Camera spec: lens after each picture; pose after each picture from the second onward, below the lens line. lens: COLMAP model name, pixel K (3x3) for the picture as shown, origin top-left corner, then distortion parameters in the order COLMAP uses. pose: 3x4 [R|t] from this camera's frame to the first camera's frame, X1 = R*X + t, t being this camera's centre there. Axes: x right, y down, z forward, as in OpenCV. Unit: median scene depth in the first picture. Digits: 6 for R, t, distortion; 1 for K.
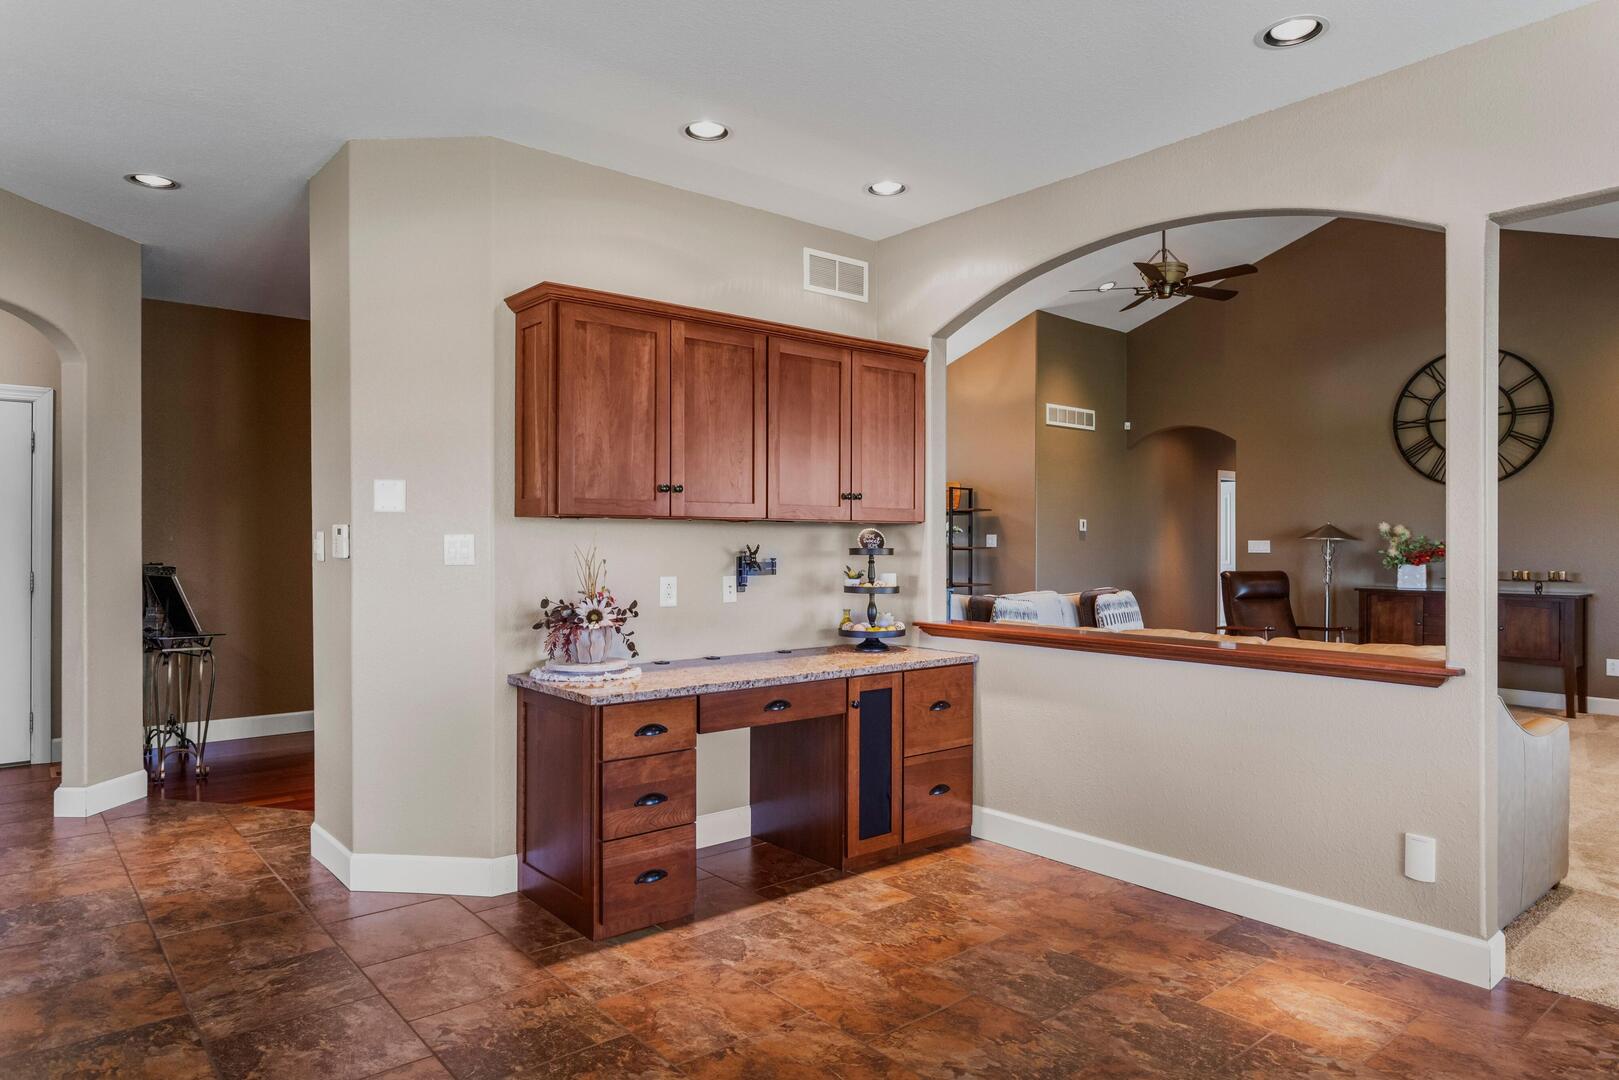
lens RADIAL K [[1004.8, 0, 814.5], [0, 1004.8, 535.9], [0, 0, 1]] dist [0.001423, -0.000374]
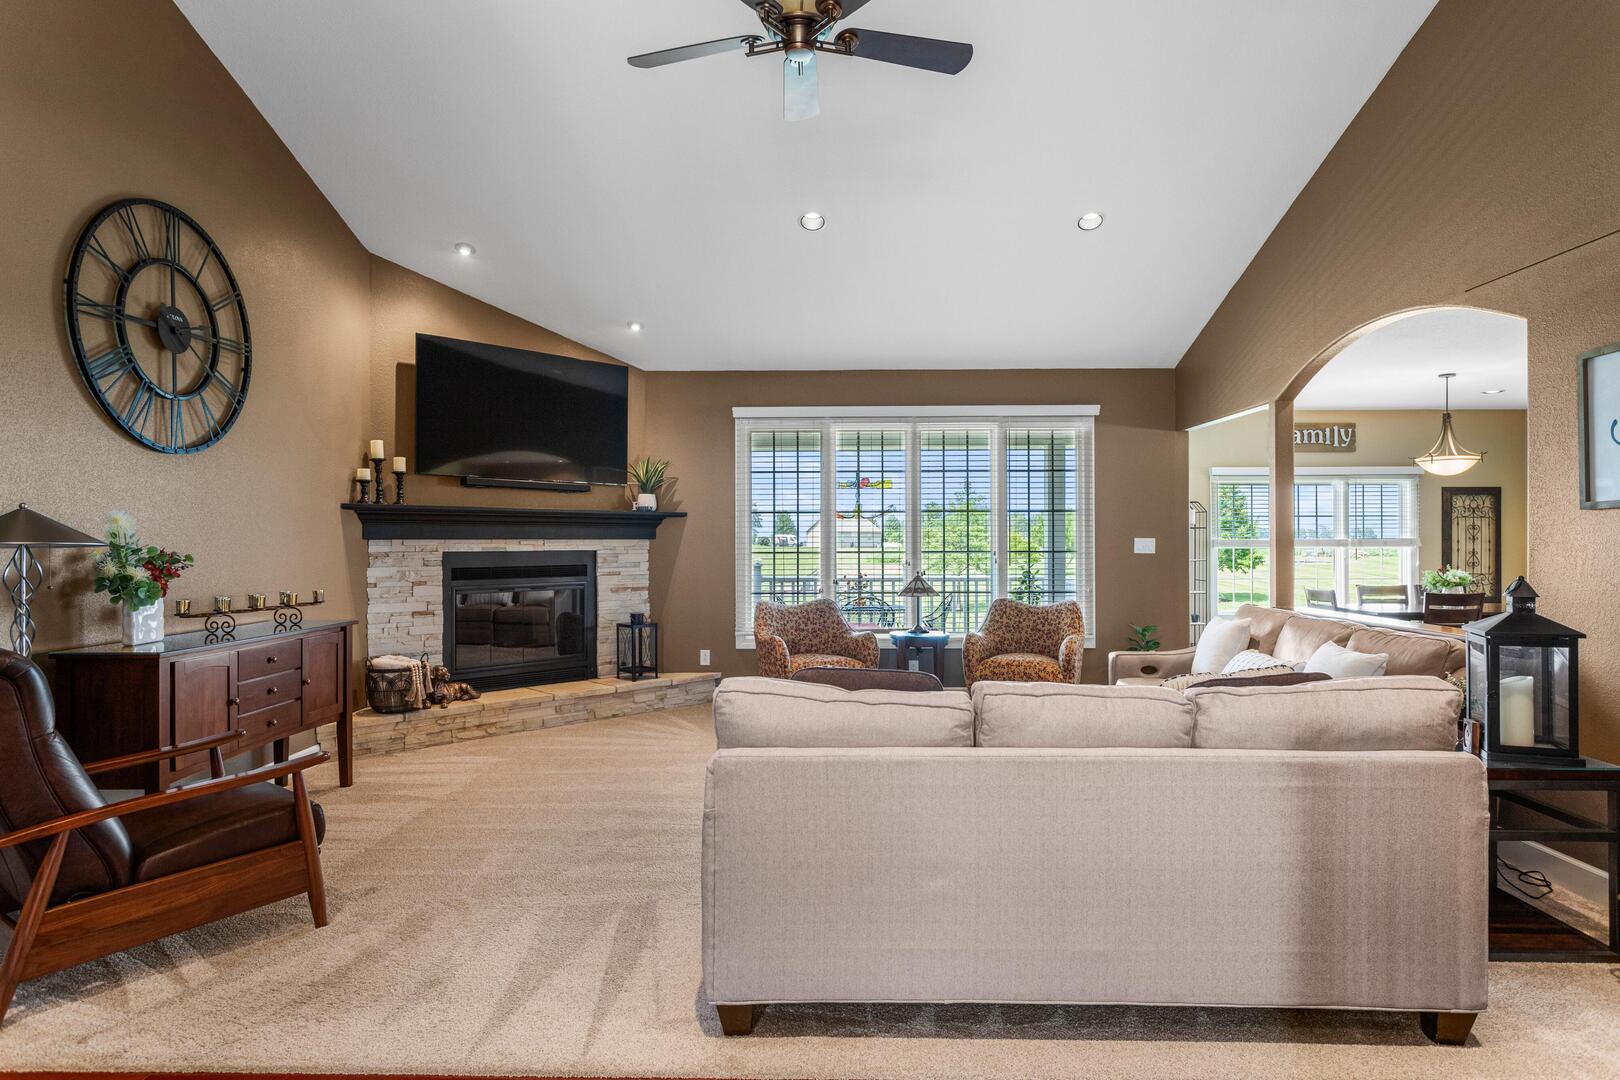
lens RADIAL K [[912.6, 0, 809.4], [0, 912.6, 541.2], [0, 0, 1]] dist [-0.001868, 0.000189]
pose [[-0.744119, 0.000104, 0.668047, 0.040535], [-0.005123, 0.999970, -0.005862, 0.002705], [-0.668028, -0.007785, -0.744096, 1.151816]]
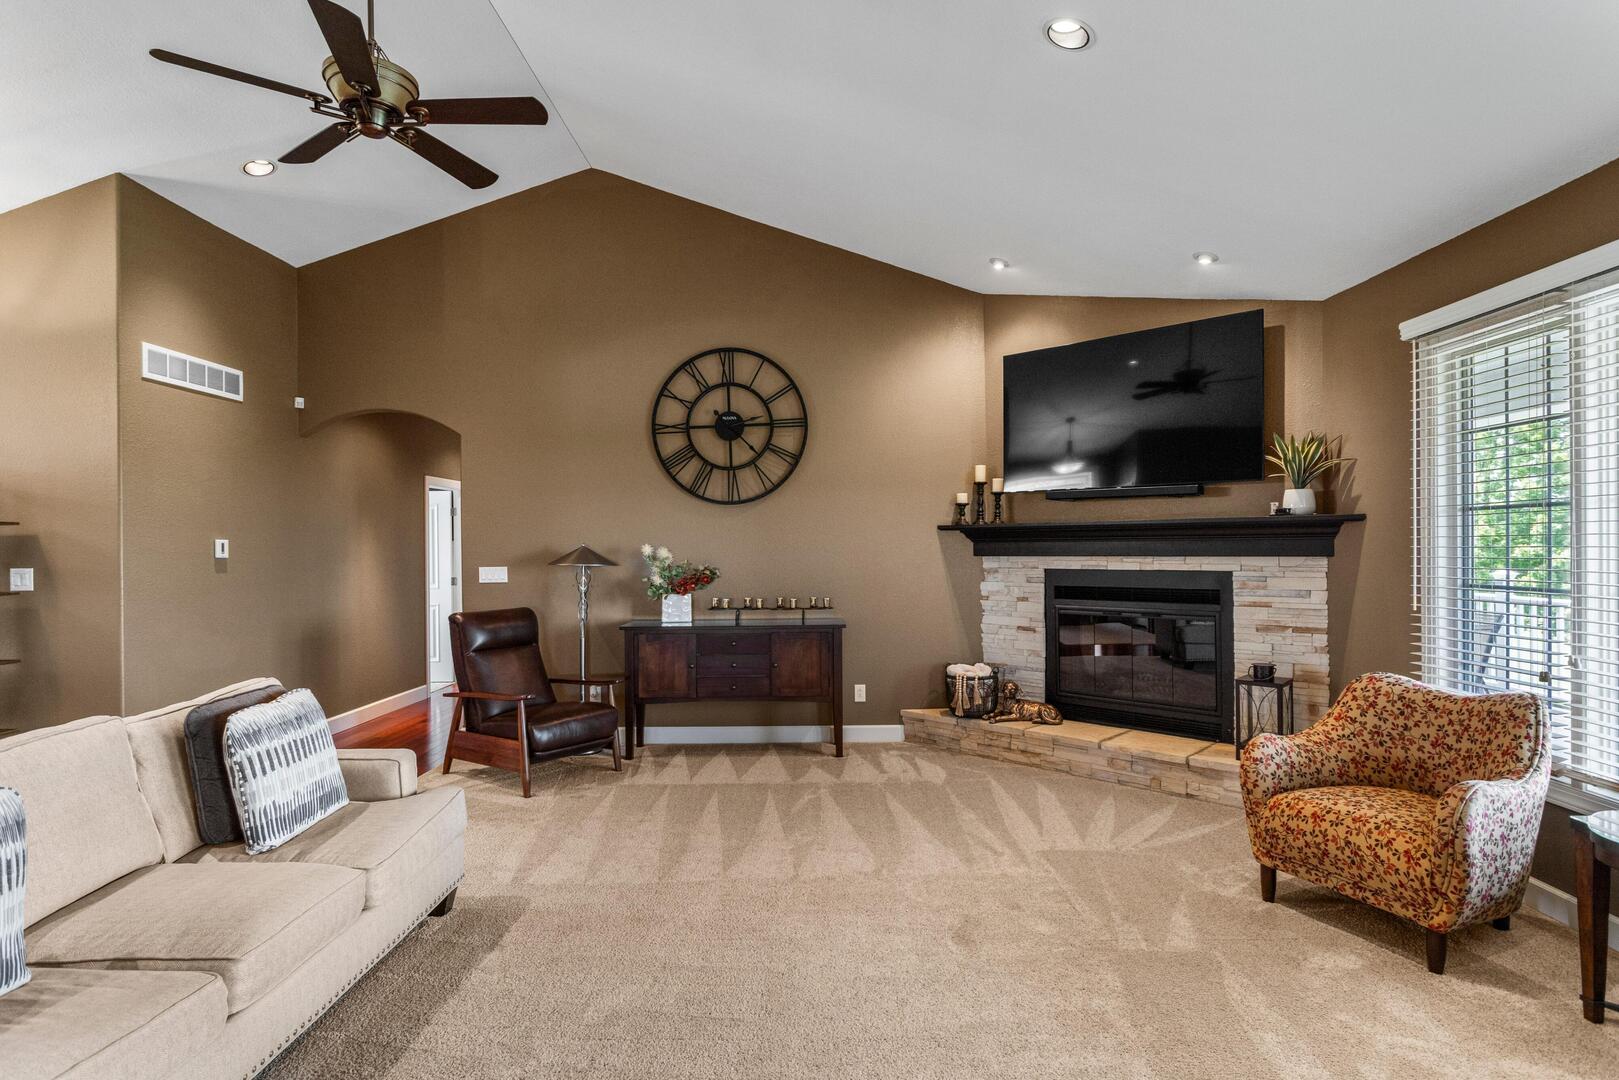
lens RADIAL K [[829.4, 0, 821.4], [0, 829.4, 545.8], [0, 0, 1]] dist [-0.012657, 0.004033]
pose [[0.650145, -0.011746, 0.759719, 0.146131], [0.006482, 0.999930, 0.009912, -0.018664], [-0.759782, -0.001520, 0.650176, 0.464930]]
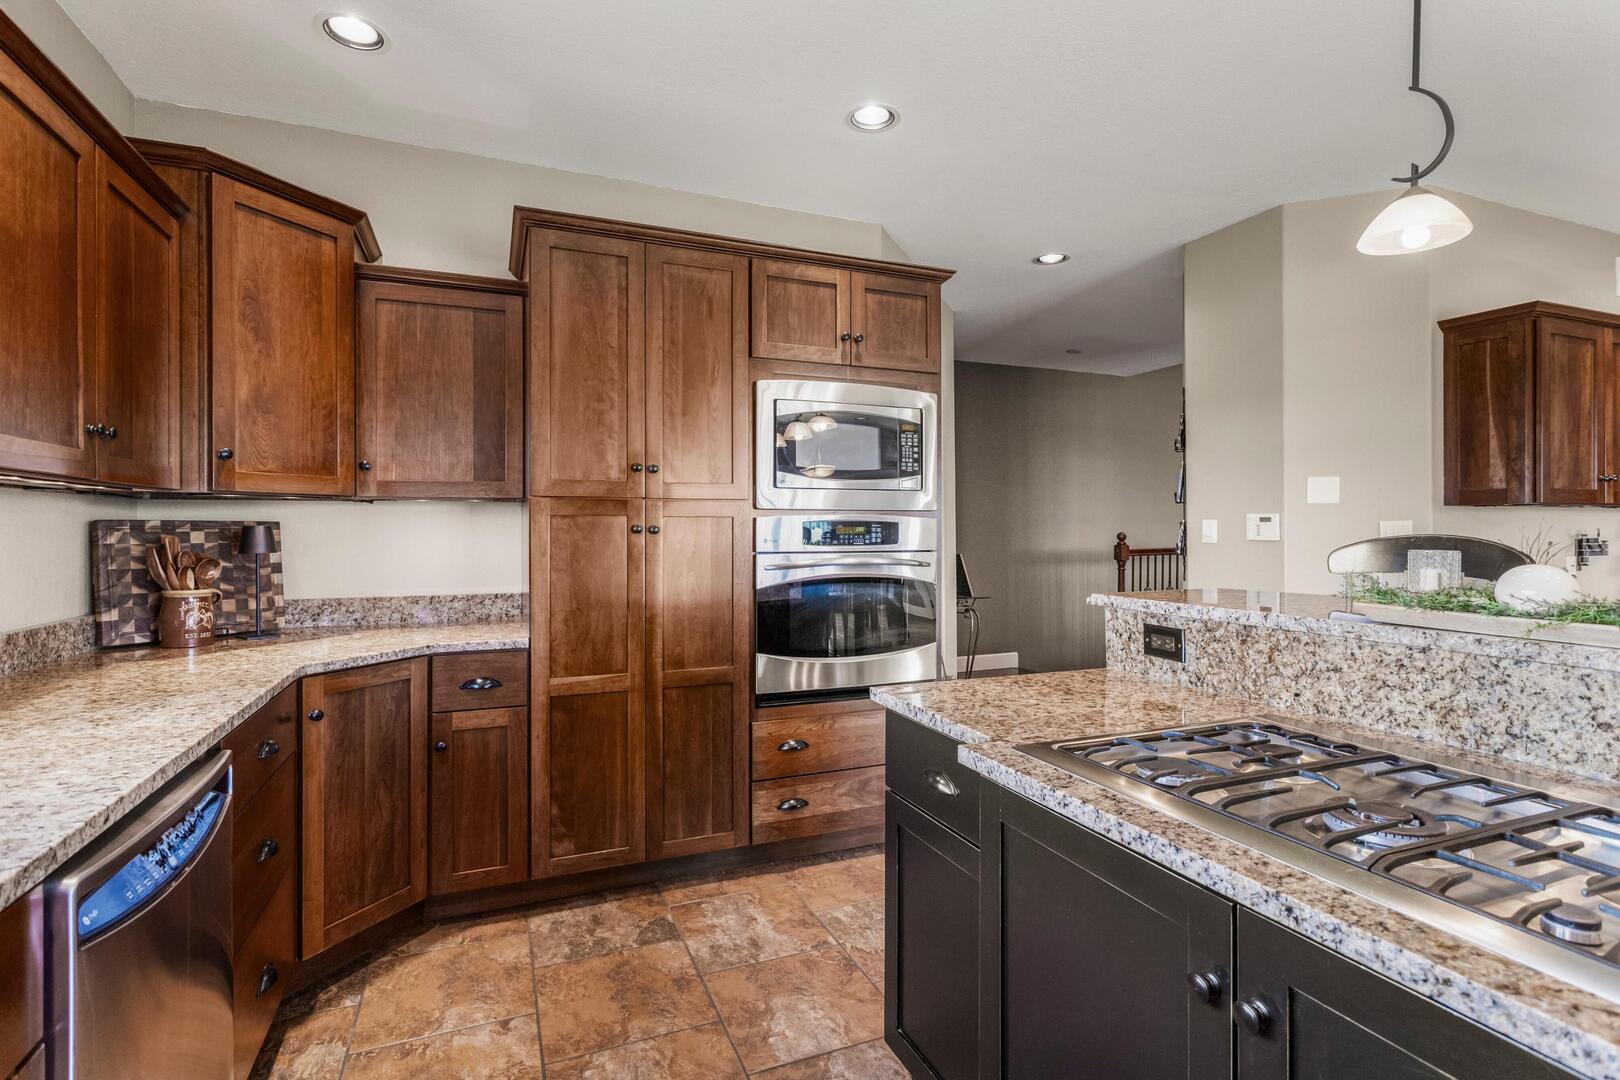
lens RADIAL K [[776.4, 0, 823.4], [0, 776.4, 526.7], [0, 0, 1]] dist [0.002715, 0.001416]
pose [[0.952879, -0.007543, -0.303256, -0.317541], [0.008467, 0.999963, 0.001735, -0.000764], [0.303232, -0.004221, 0.952908, -0.042233]]
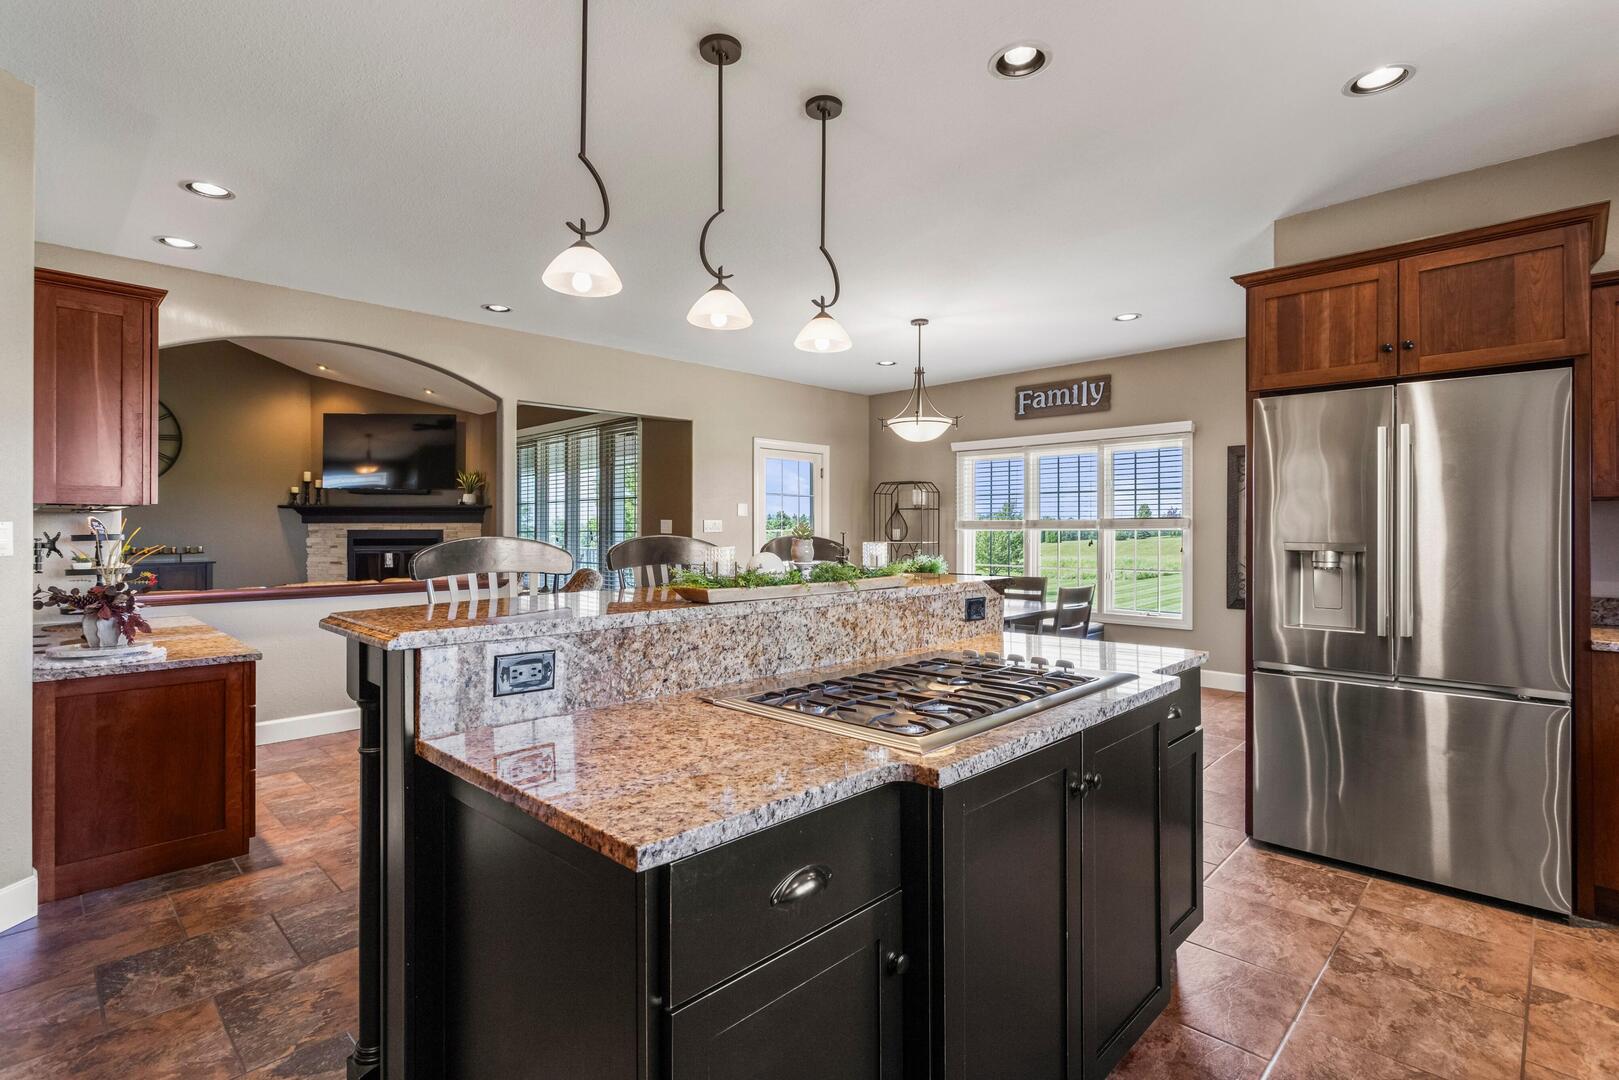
lens RADIAL K [[776.0, 0, 805.1], [0, 776.0, 526.8], [0, 0, 1]] dist [0.002715, 0.001416]
pose [[-0.083581, -0.000513, 0.996501, -0.484838], [-0.006488, 0.999979, -0.000029, -0.000759], [-0.996480, -0.006468, -0.083583, 0.158173]]
